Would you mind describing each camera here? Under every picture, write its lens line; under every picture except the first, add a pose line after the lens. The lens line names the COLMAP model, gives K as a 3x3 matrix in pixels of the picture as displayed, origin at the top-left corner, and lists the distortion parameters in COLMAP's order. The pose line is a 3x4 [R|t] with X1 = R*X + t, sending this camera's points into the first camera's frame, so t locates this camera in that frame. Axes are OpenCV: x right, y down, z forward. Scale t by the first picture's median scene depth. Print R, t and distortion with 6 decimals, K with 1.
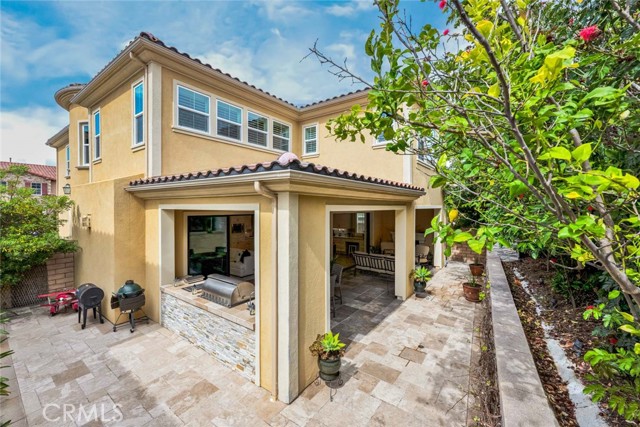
lens RADIAL K [[262.1, 0, 320.6], [0, 262.1, 209.7], [0, 0, 1]] dist [-0.016852, -0.000087]
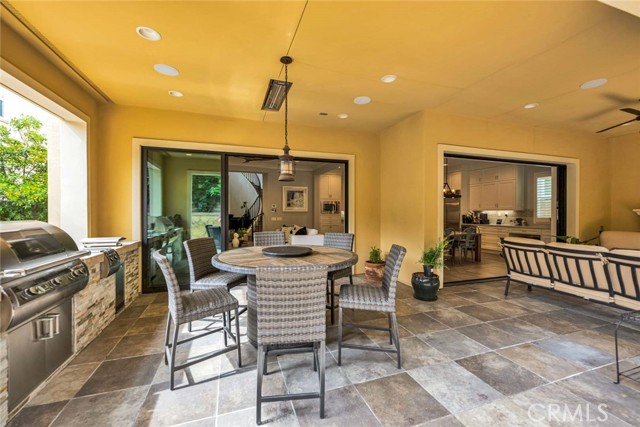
lens RADIAL K [[262.1, 0, 315.1], [0, 262.1, 212.4], [0, 0, 1]] dist [-0.016852, -0.000087]
pose [[0.803394, 0.001929, -0.595444, 0.139908], [-0.008673, 0.999927, -0.008464, 0.133347], [0.595384, 0.011964, 0.803352, 0.516260]]
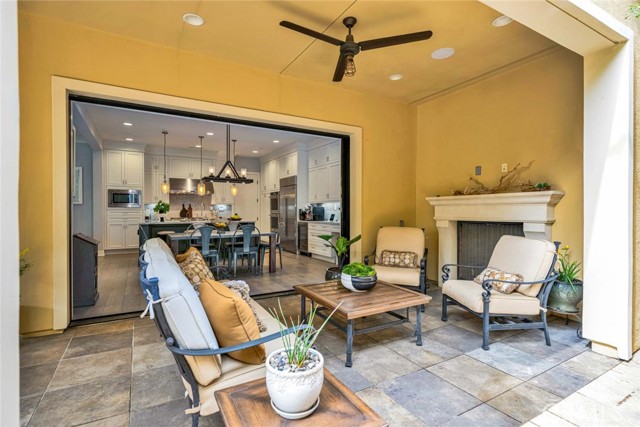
lens RADIAL K [[312.1, 0, 326.1], [0, 312.1, 212.4], [0, 0, 1]] dist [0.002110, 0.000276]
pose [[0.914965, 0.001333, -0.403531, 0.424134], [-0.004402, 0.999968, -0.006679, 0.144624], [0.403510, 0.007888, 0.914941, 0.846252]]
